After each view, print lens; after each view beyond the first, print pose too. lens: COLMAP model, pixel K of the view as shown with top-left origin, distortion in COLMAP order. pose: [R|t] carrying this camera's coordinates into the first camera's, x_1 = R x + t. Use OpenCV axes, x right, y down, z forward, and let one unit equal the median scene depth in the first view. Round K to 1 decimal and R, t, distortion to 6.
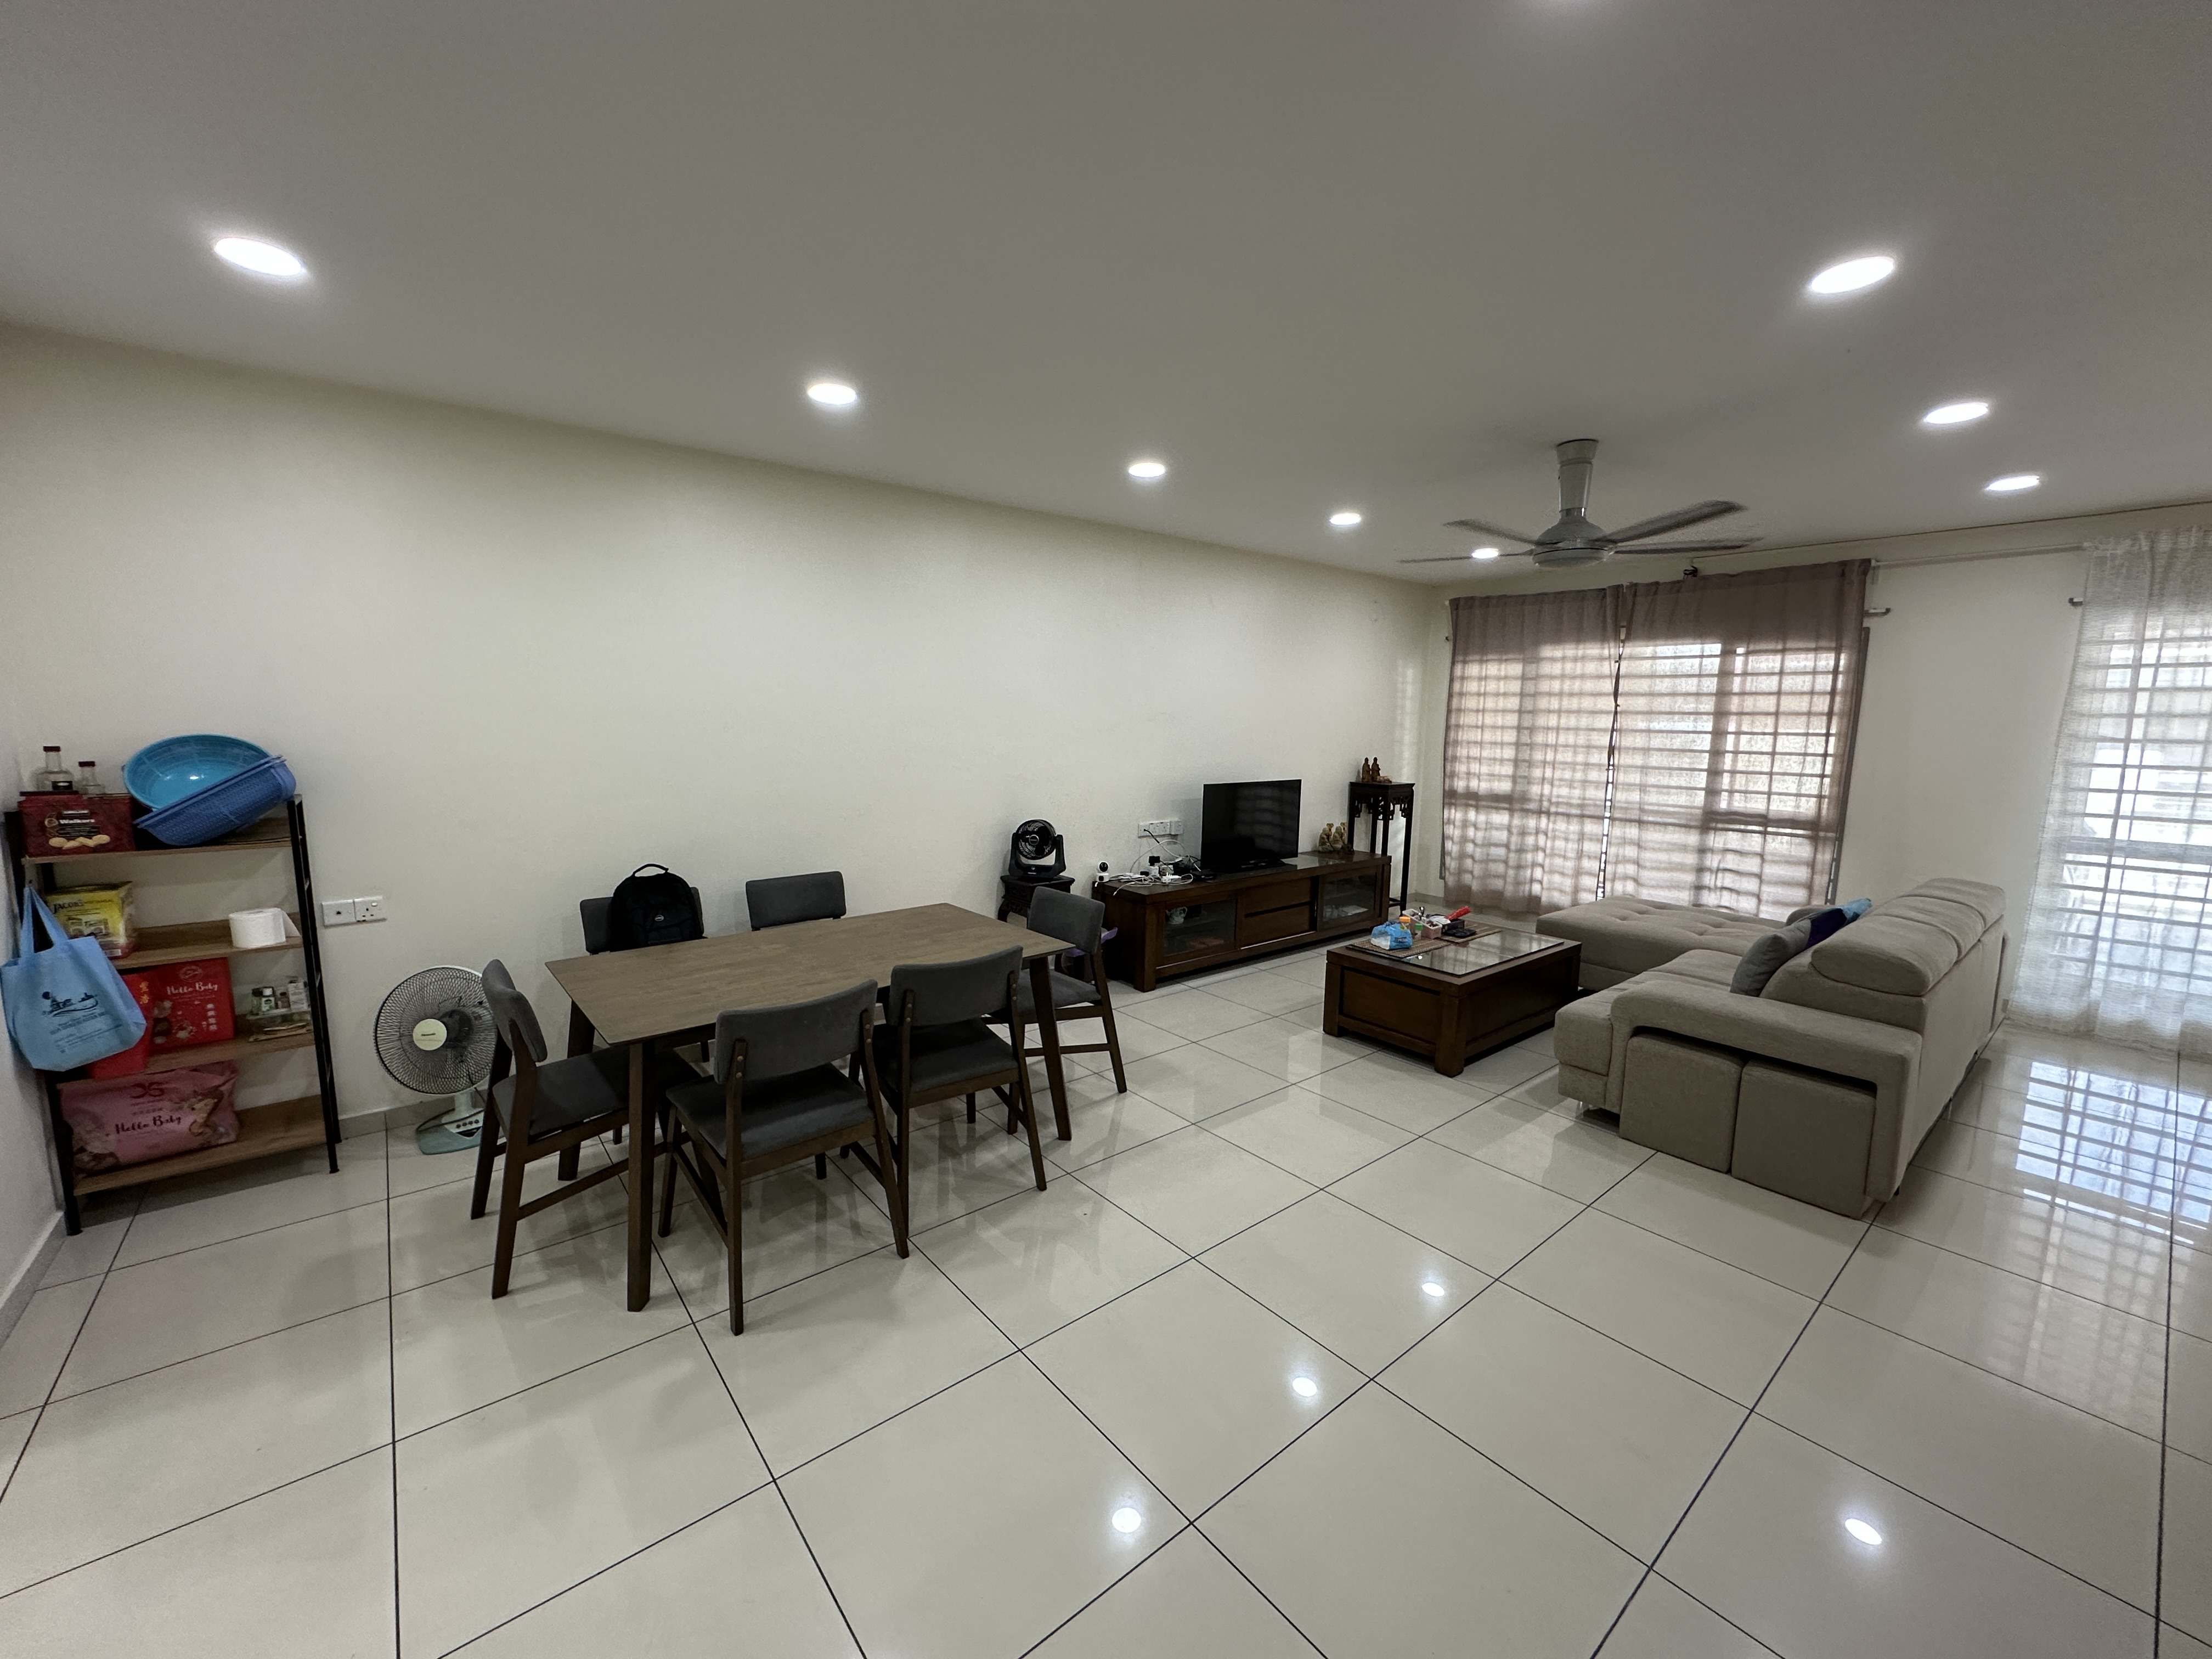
lens RADIAL K [[889.9, 0, 1100.3], [0, 889.9, 829.3], [0, 0, 1]] dist [-0.000948, 0.000024]
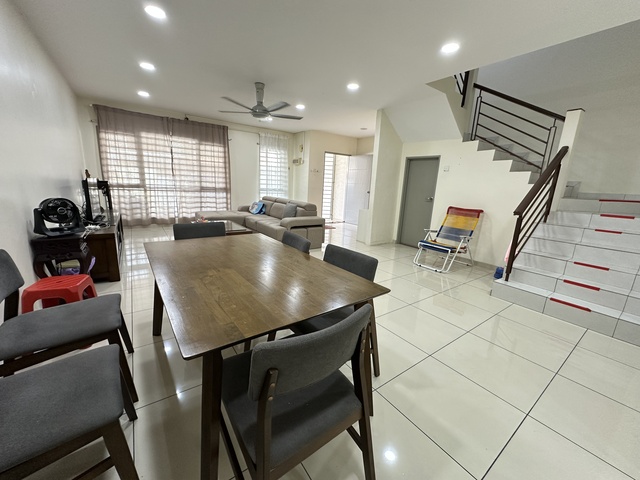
lens RADIAL K [[257.5, 0, 318.2], [0, 257.5, 242.4], [0, 0, 1]] dist [-0.000948, 0.000024]
pose [[0.080930, -0.231288, 0.969513, -0.388824], [0.081706, 0.970970, 0.224815, 0.003698], [-0.993365, 0.061021, 0.097478, 0.392625]]
